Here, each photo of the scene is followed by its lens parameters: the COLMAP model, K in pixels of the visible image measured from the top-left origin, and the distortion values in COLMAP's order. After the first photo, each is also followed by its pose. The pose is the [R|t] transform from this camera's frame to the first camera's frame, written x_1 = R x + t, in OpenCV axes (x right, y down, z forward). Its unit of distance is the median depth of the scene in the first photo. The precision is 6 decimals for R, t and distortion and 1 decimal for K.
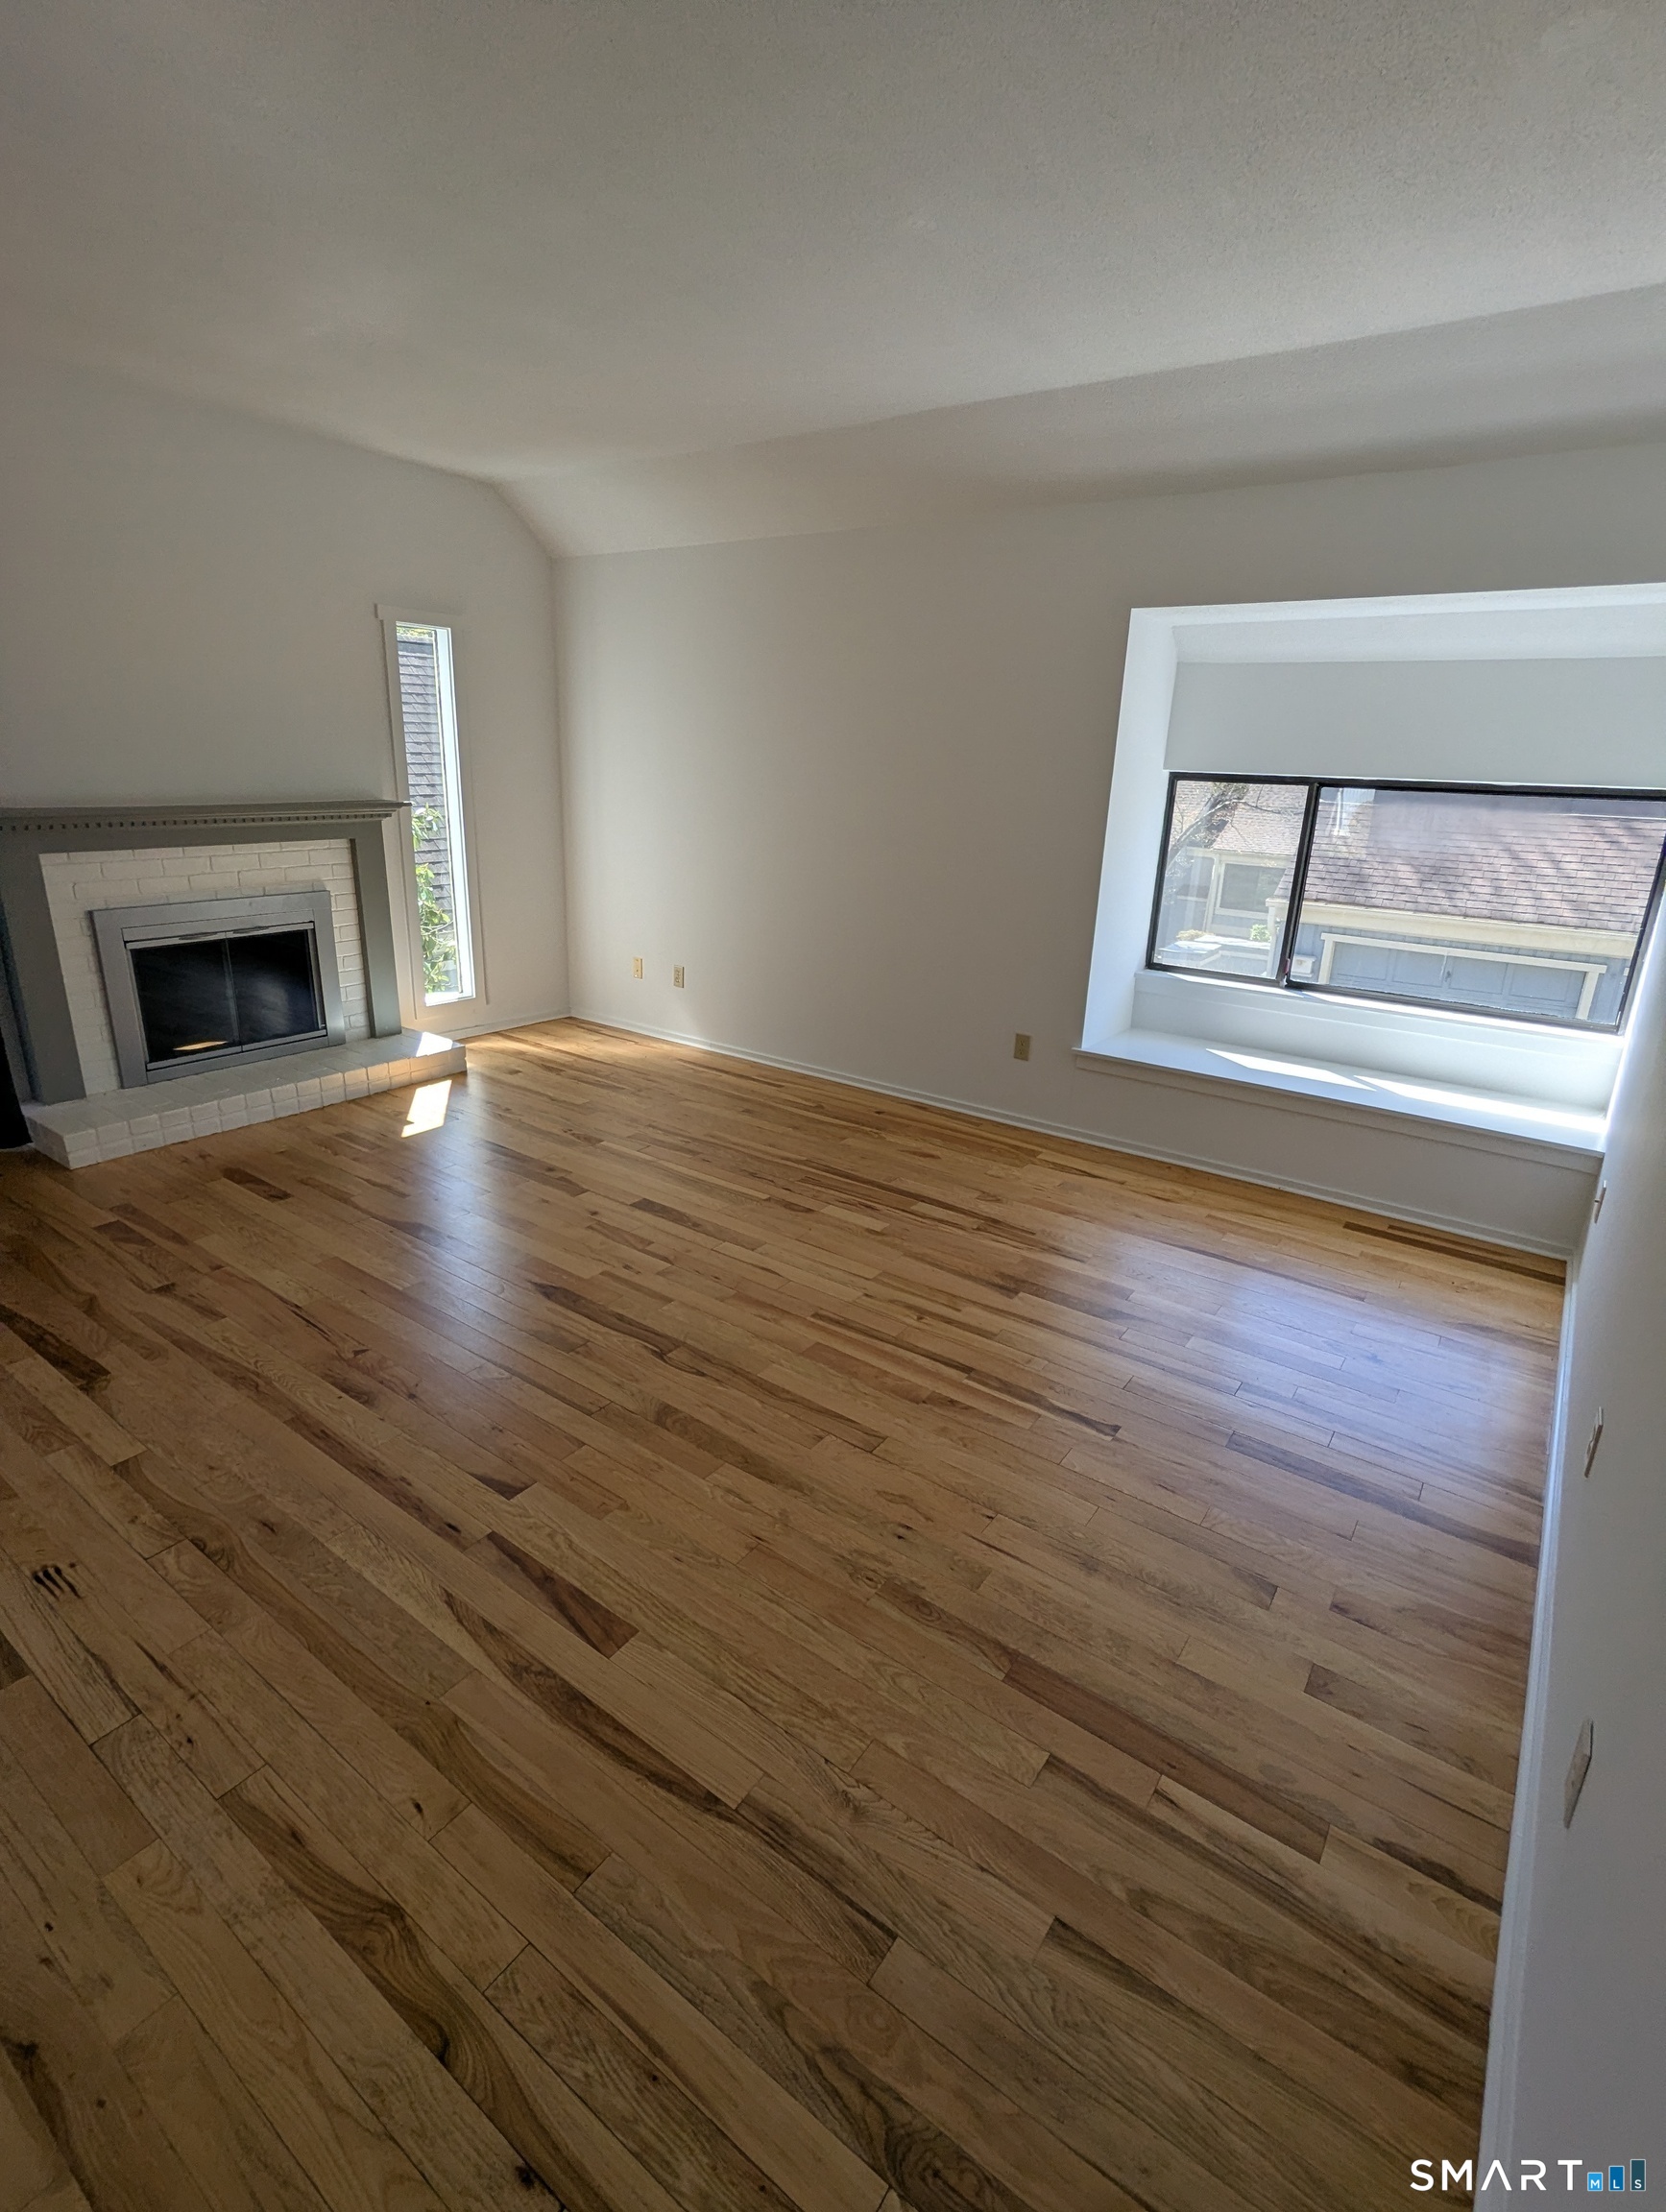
lens RADIAL K [[1049.7, 0, 828.7], [0, 1049.7, 1088.7], [0, 0, 1]] dist [-0.000108, -0.002326]
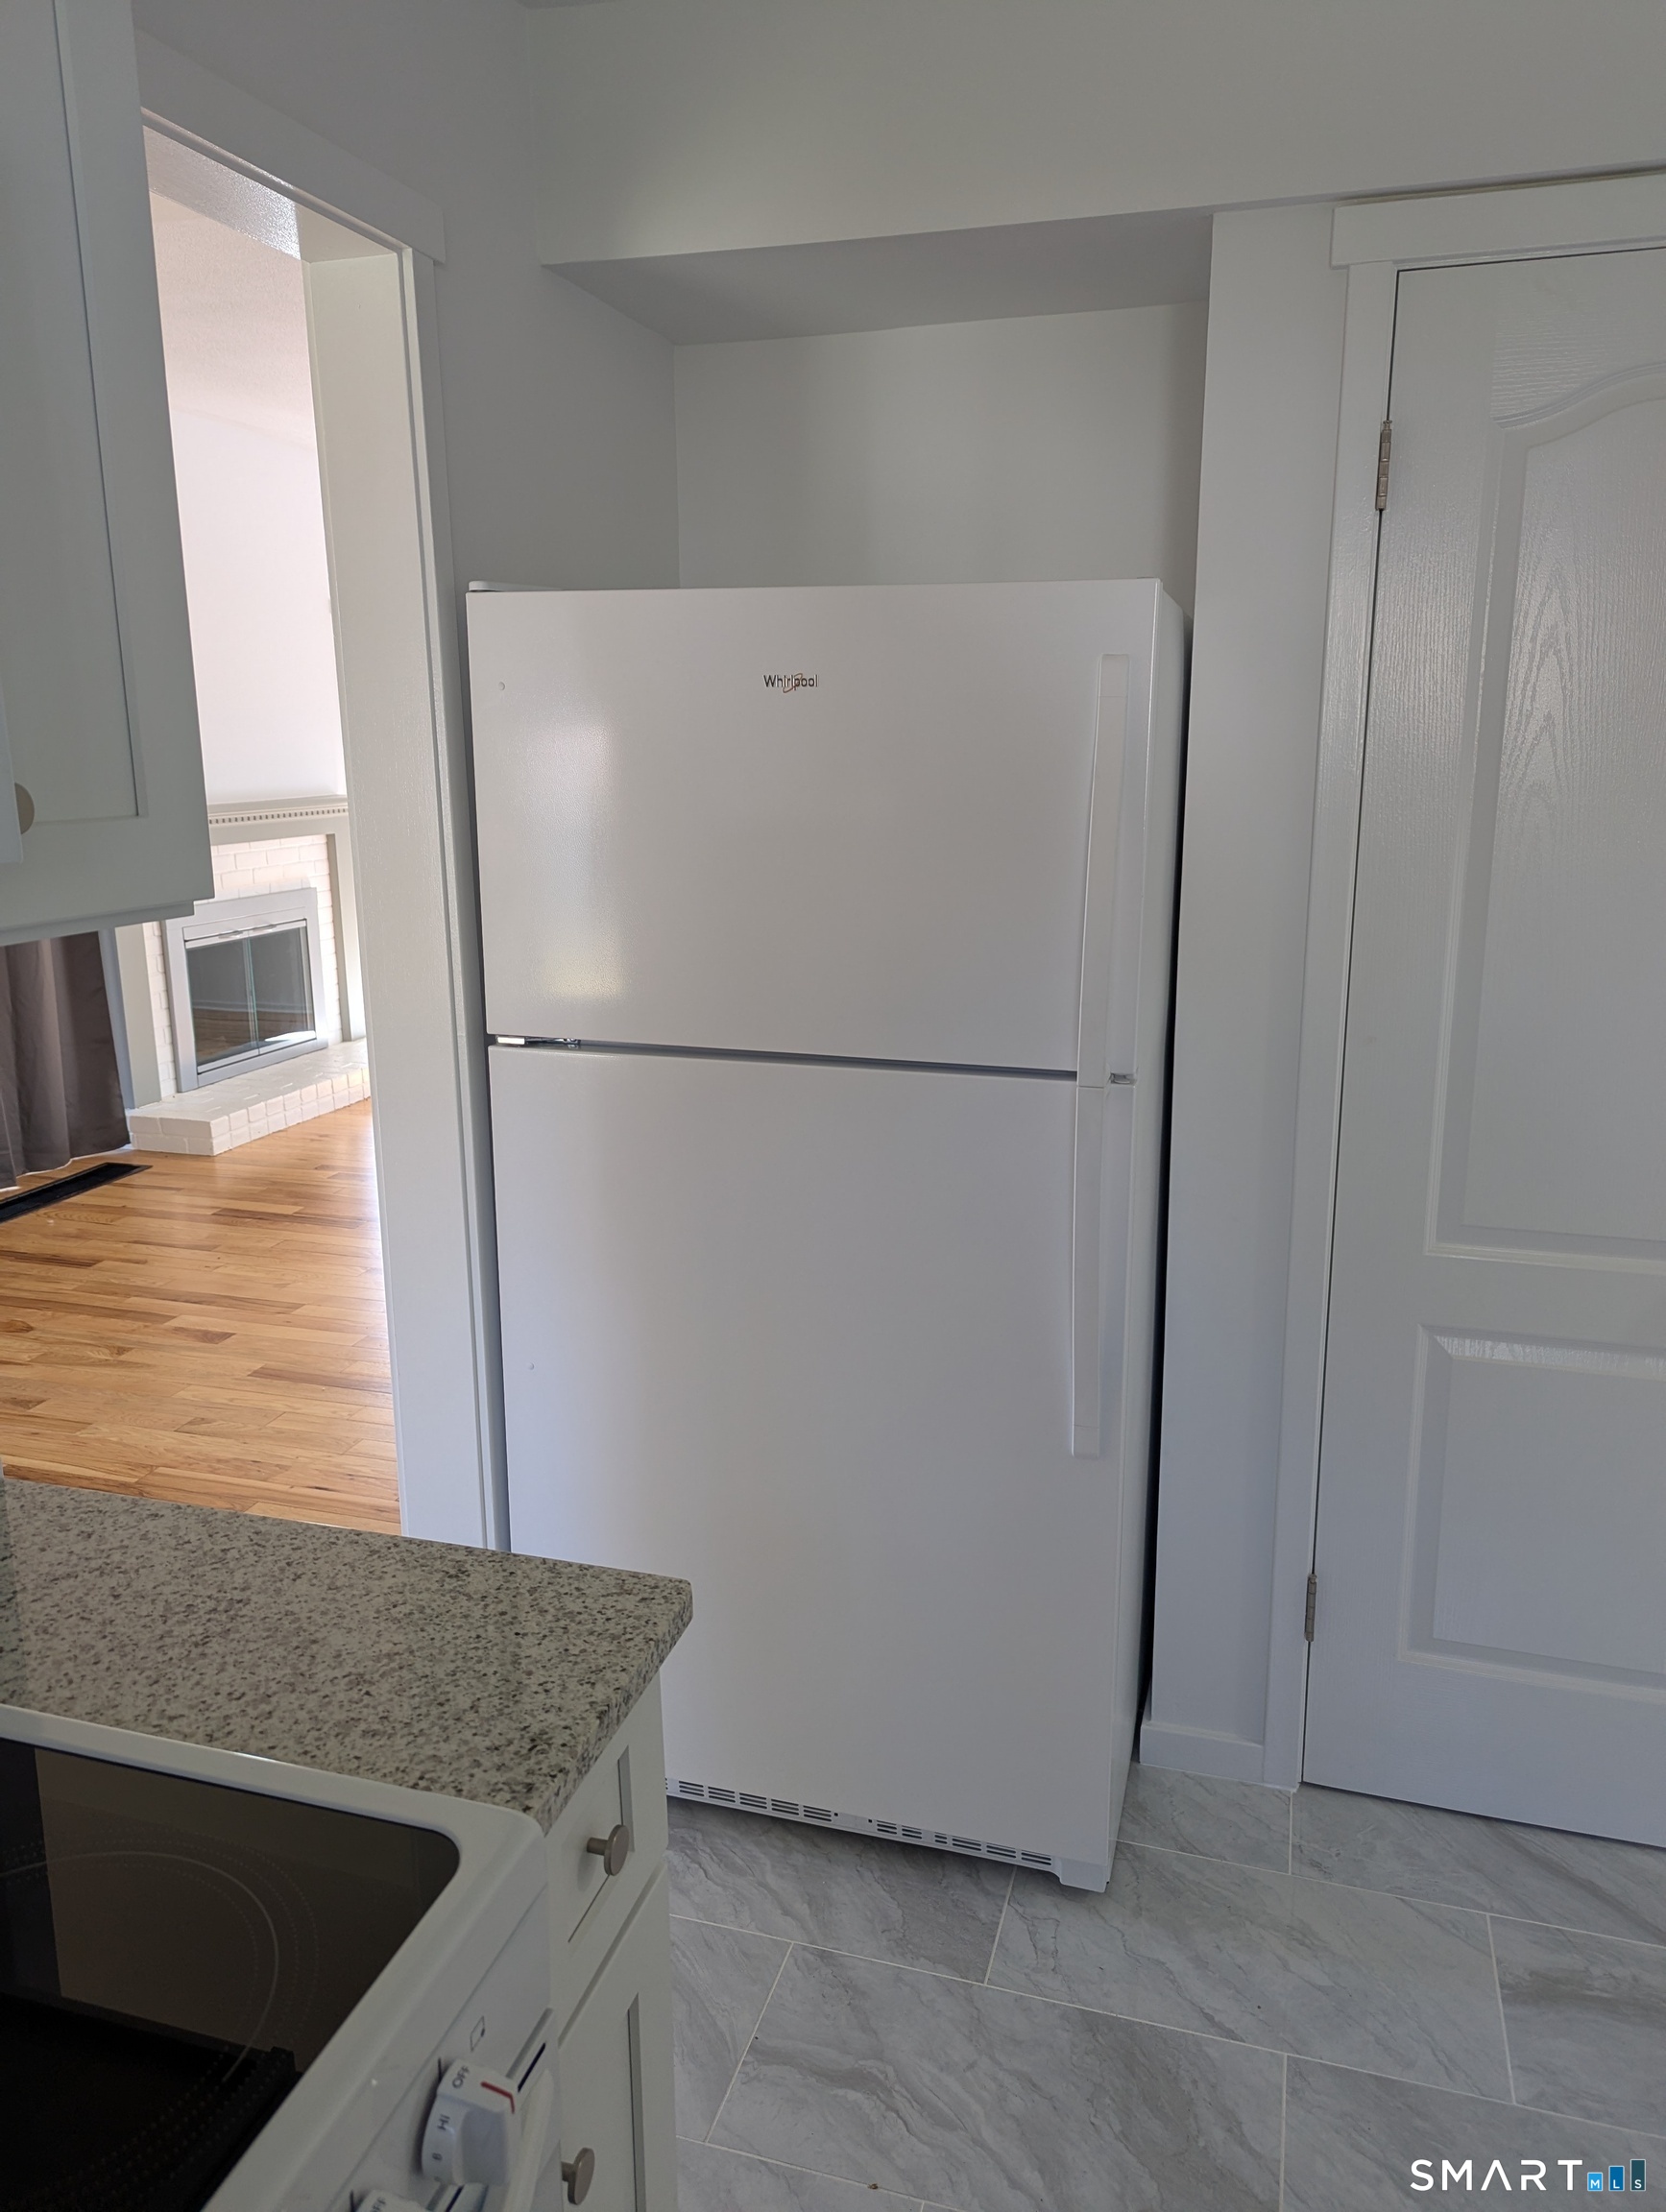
lens RADIAL K [[1587.2, 0, 828.7], [0, 1587.2, 1089.0], [0, 0, 1]] dist [0.055382, -0.048147]
pose [[0.946607, -0.104415, 0.305012, -0.751364], [0.130598, 0.989191, -0.066680, 0.233357], [-0.294753, 0.102953, 0.950011, -0.779240]]
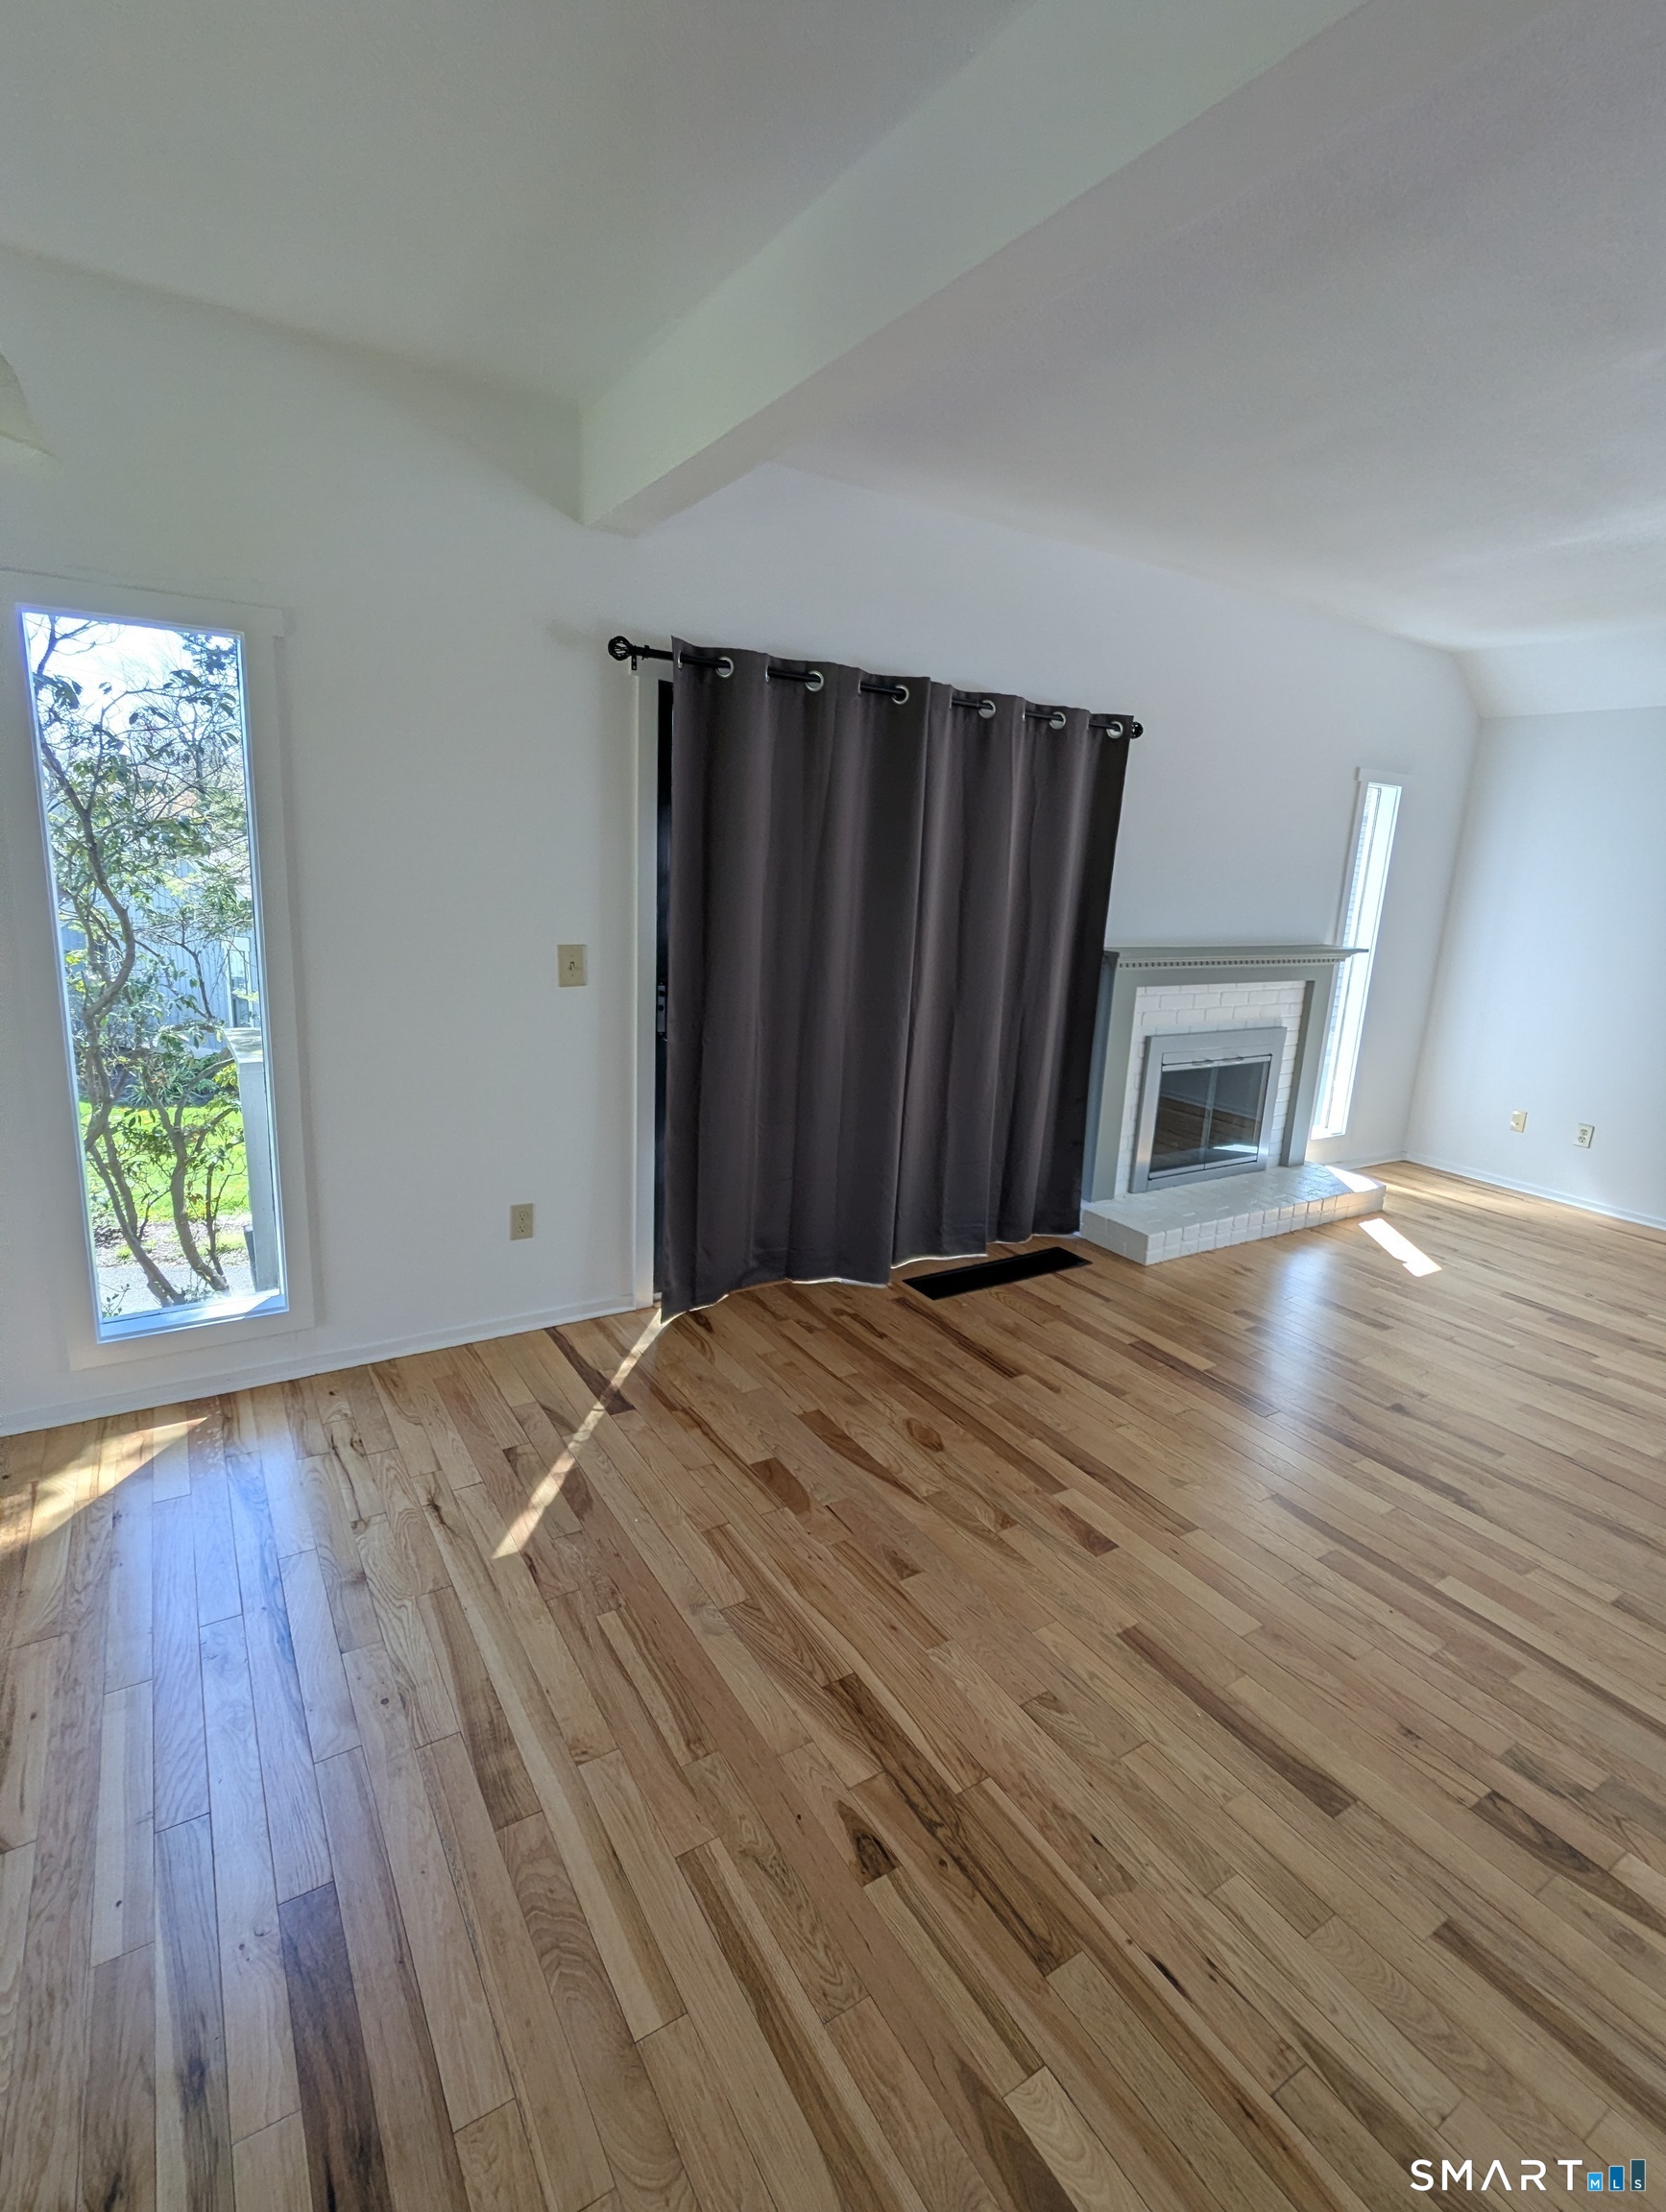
lens RADIAL K [[1049.7, 0, 828.7], [0, 1049.7, 1088.7], [0, 0, 1]] dist [-0.000108, -0.002326]
pose [[0.928417, 0.098171, -0.358336, -0.785890], [-0.134888, 0.987716, -0.078885, 0.030089], [0.346190, 0.121573, 0.930254, -0.220808]]
